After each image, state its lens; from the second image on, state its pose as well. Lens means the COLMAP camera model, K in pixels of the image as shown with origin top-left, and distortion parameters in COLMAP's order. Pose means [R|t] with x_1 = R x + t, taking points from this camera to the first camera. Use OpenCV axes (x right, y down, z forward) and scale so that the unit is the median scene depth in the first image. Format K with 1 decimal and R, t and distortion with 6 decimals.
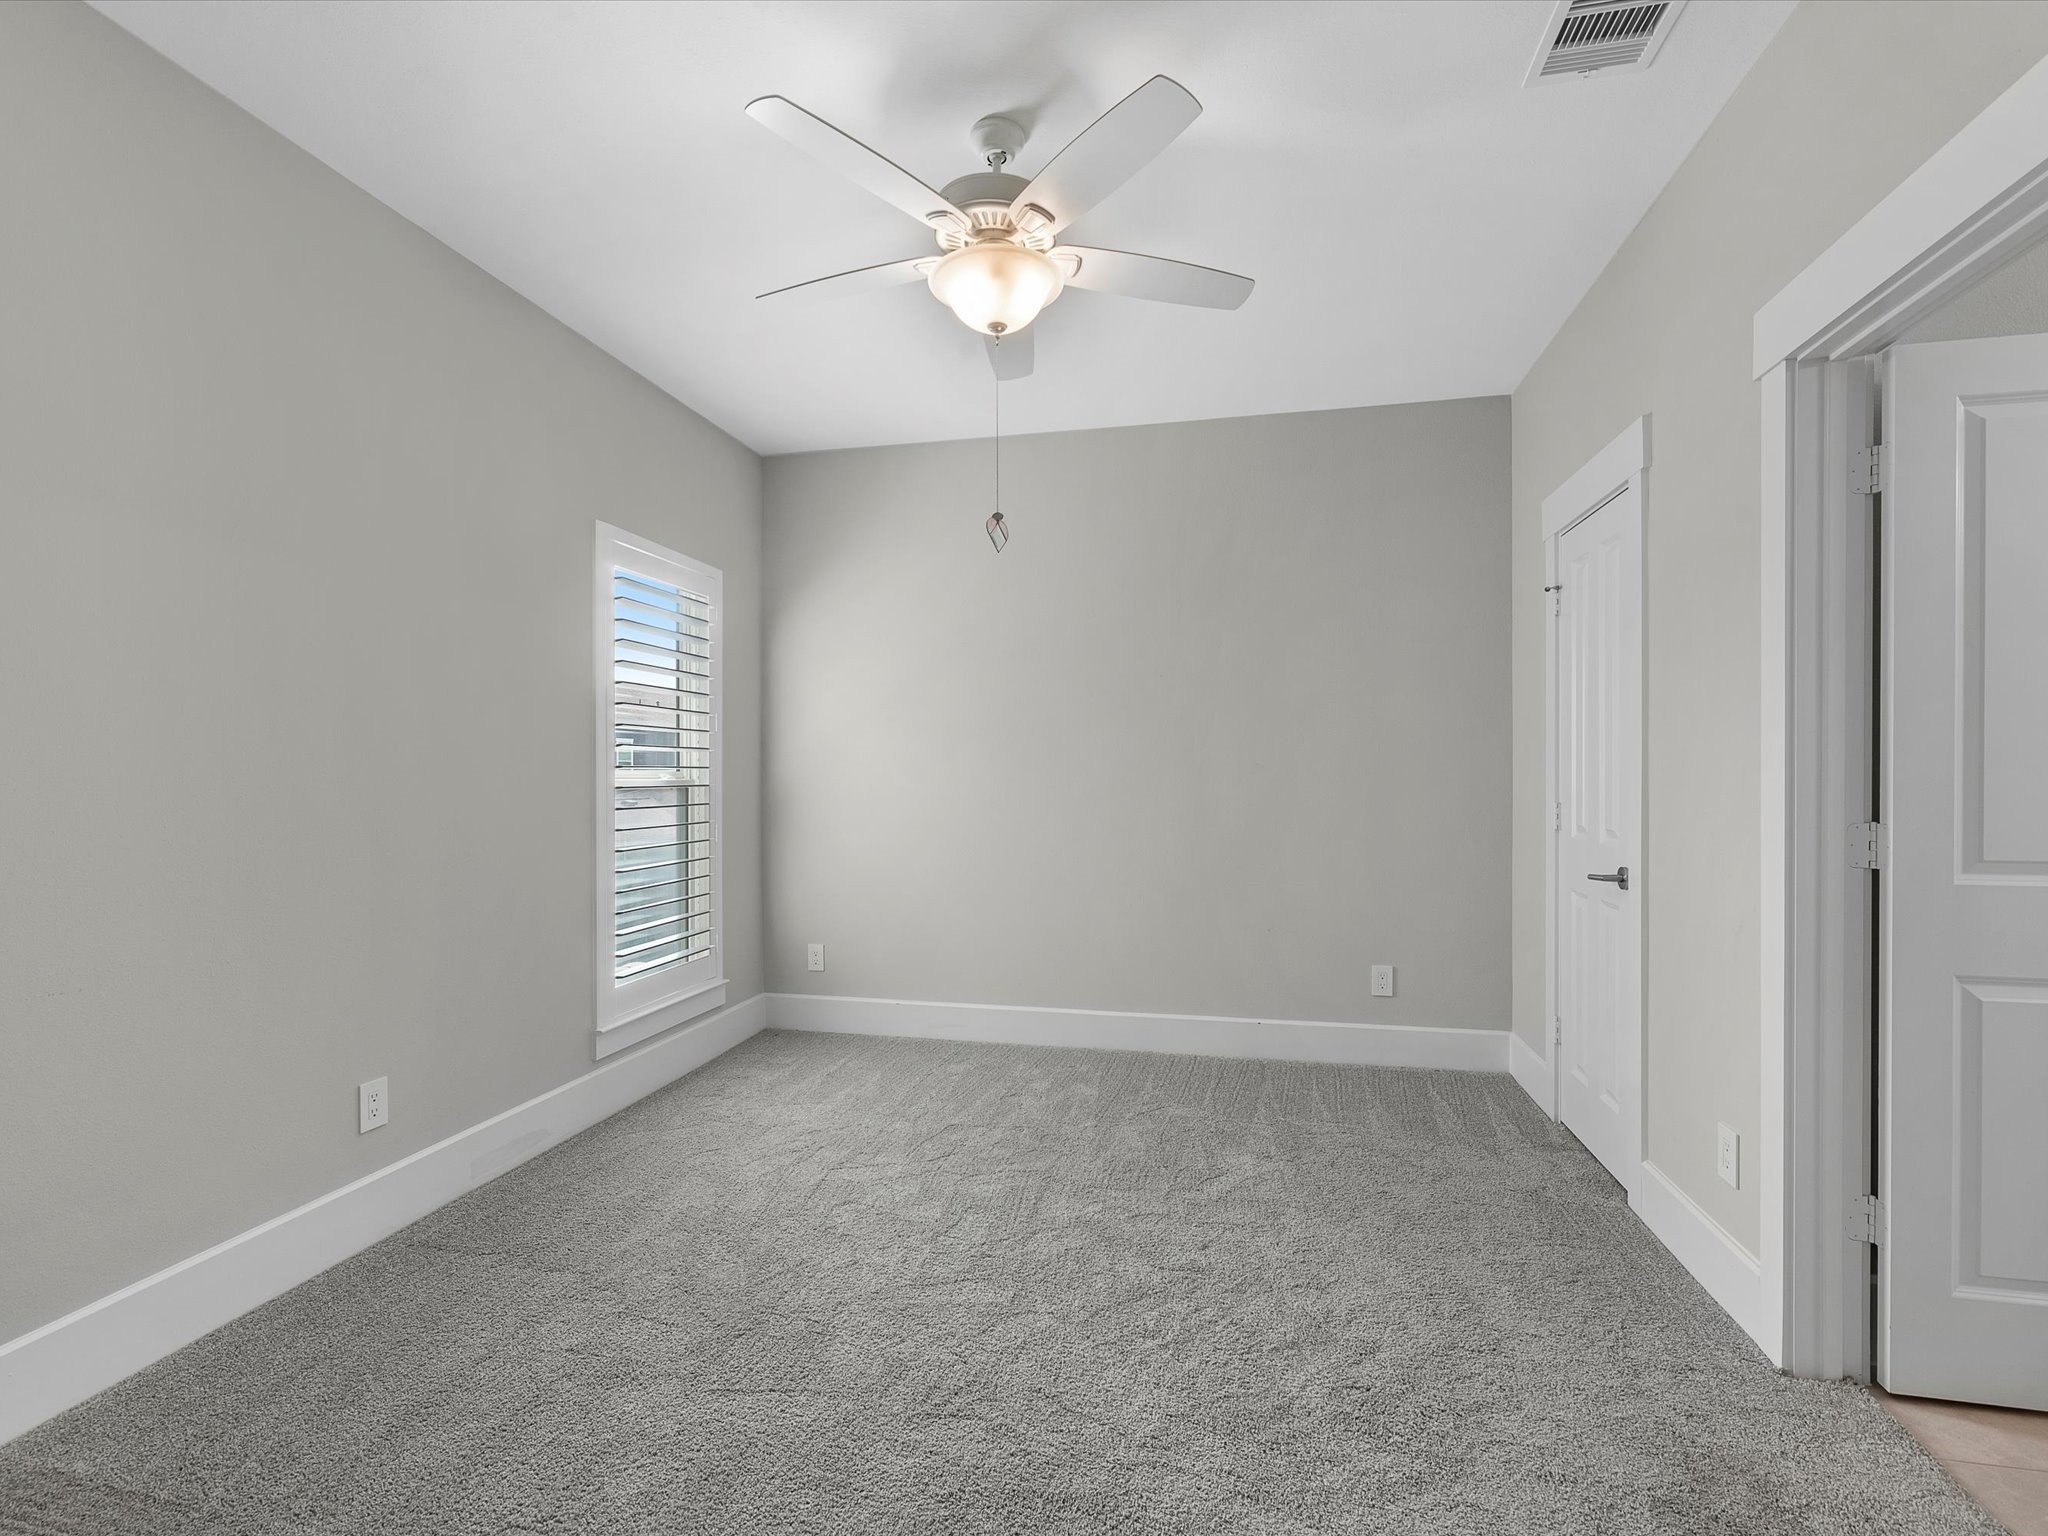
lens RADIAL K [[948.2, 0, 1025.0], [0, 948.2, 779.6], [0, 0, 1]] dist [0.022127, -0.000466]
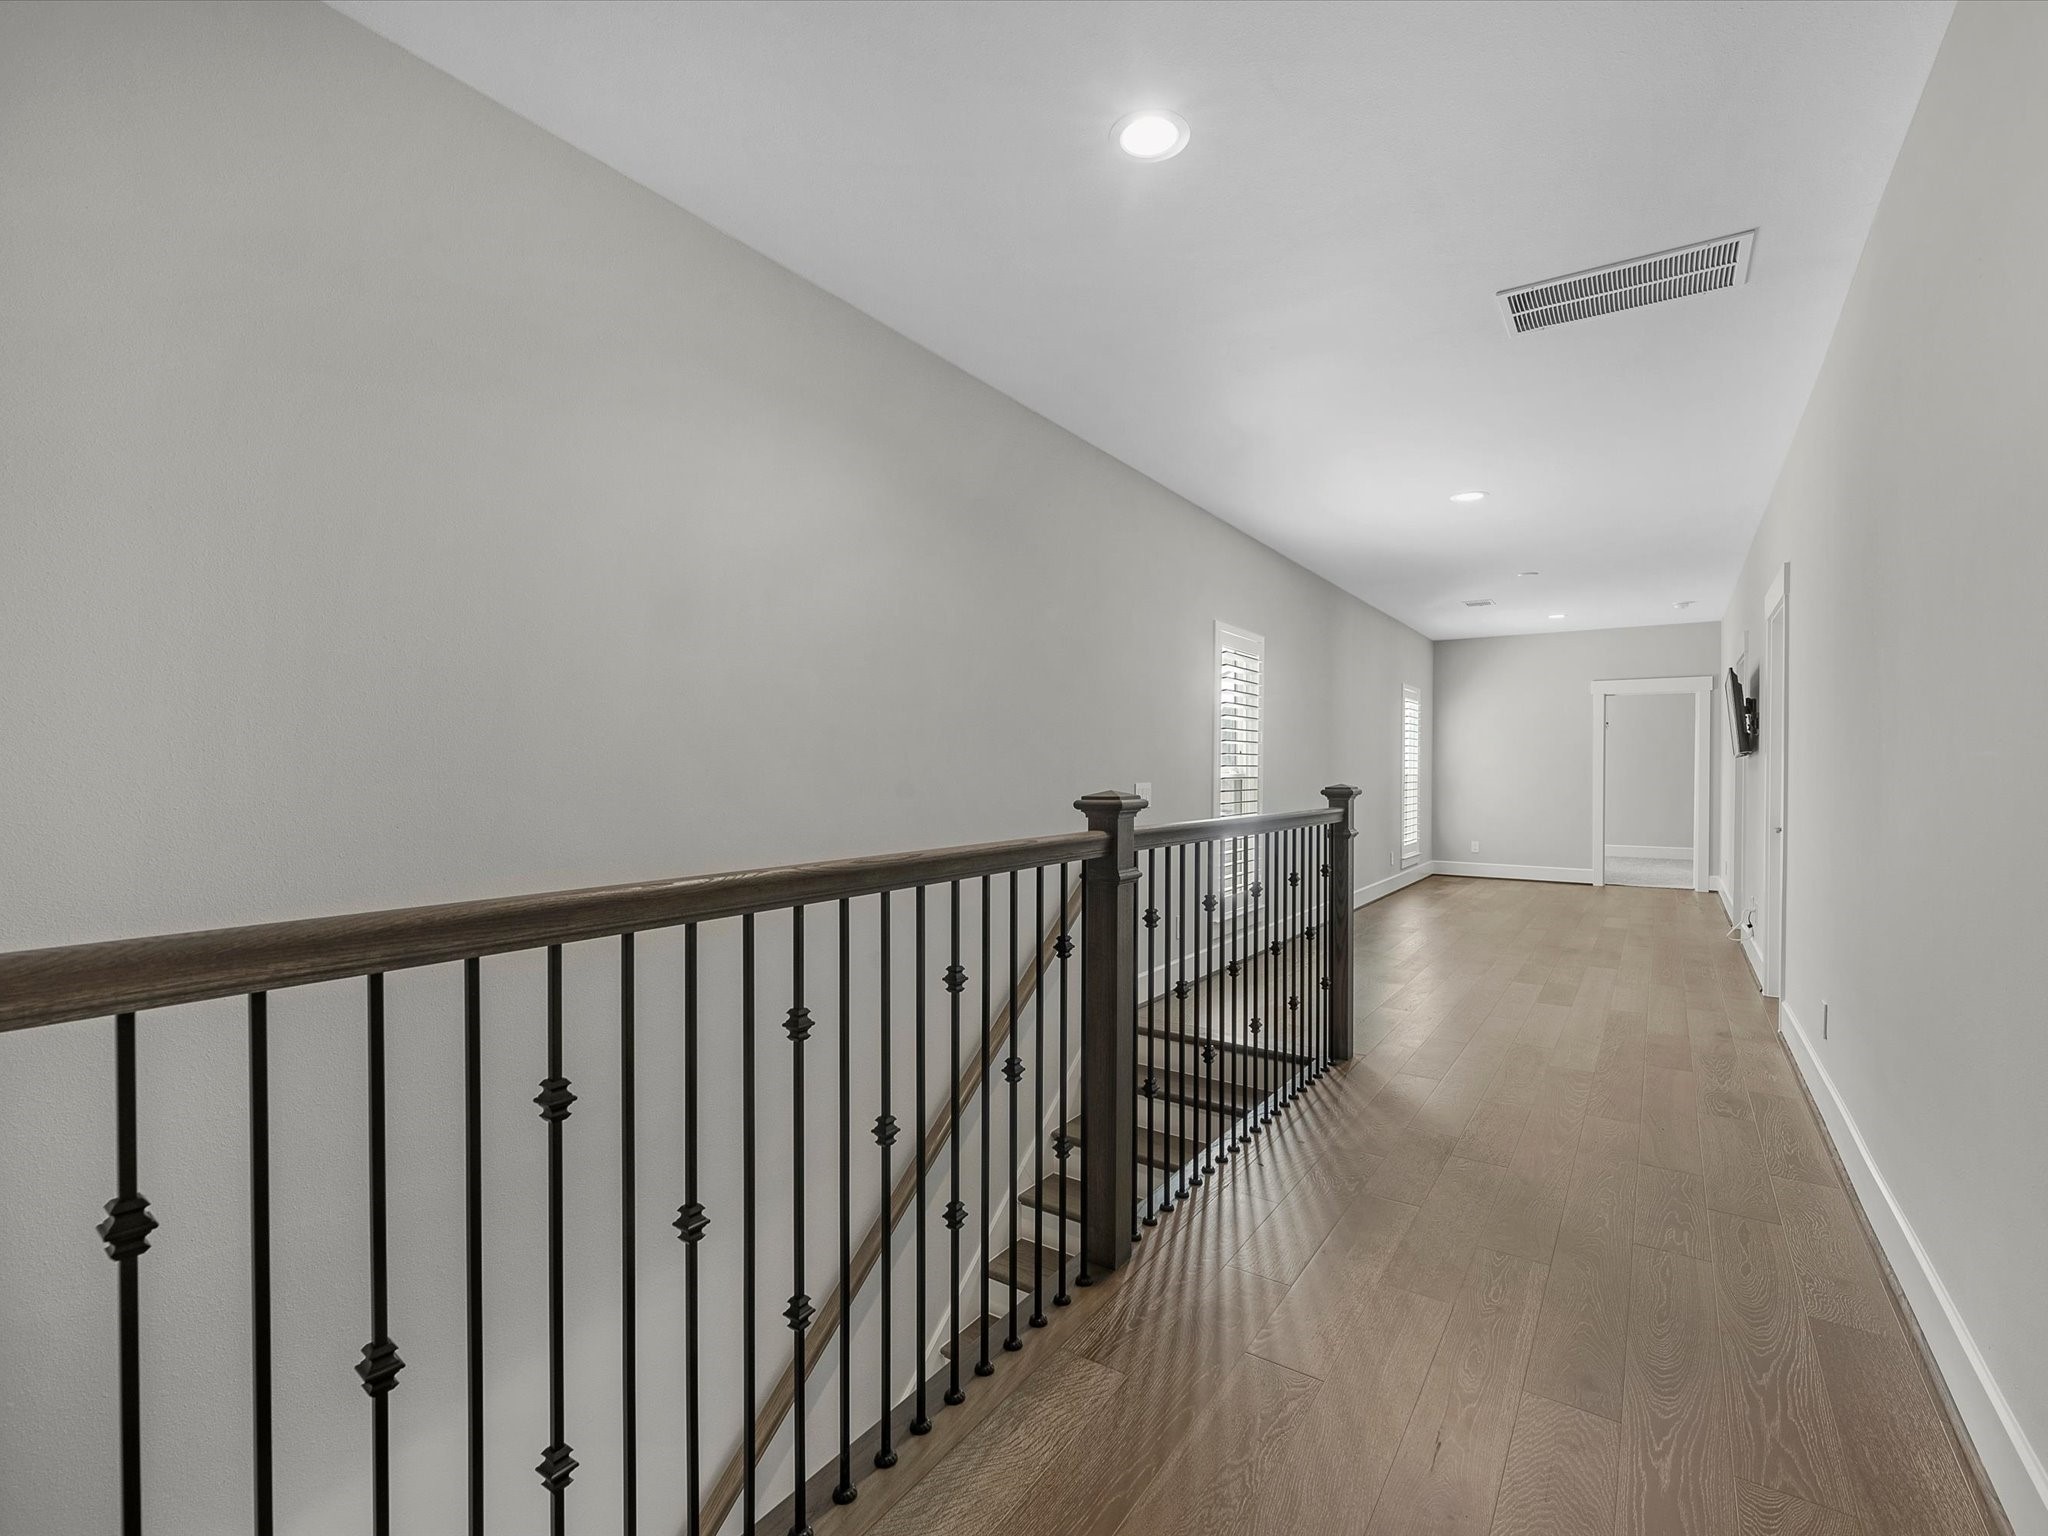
lens RADIAL K [[948.2, 0, 1014.4], [0, 948.2, 781.5], [0, 0, 1]] dist [0.022127, -0.000466]
pose [[0.929982, 0.009439, -0.367483, -0.131009], [-0.007144, 0.999946, 0.007602, 0.004141], [0.367535, -0.004445, 0.929999, -0.577830]]
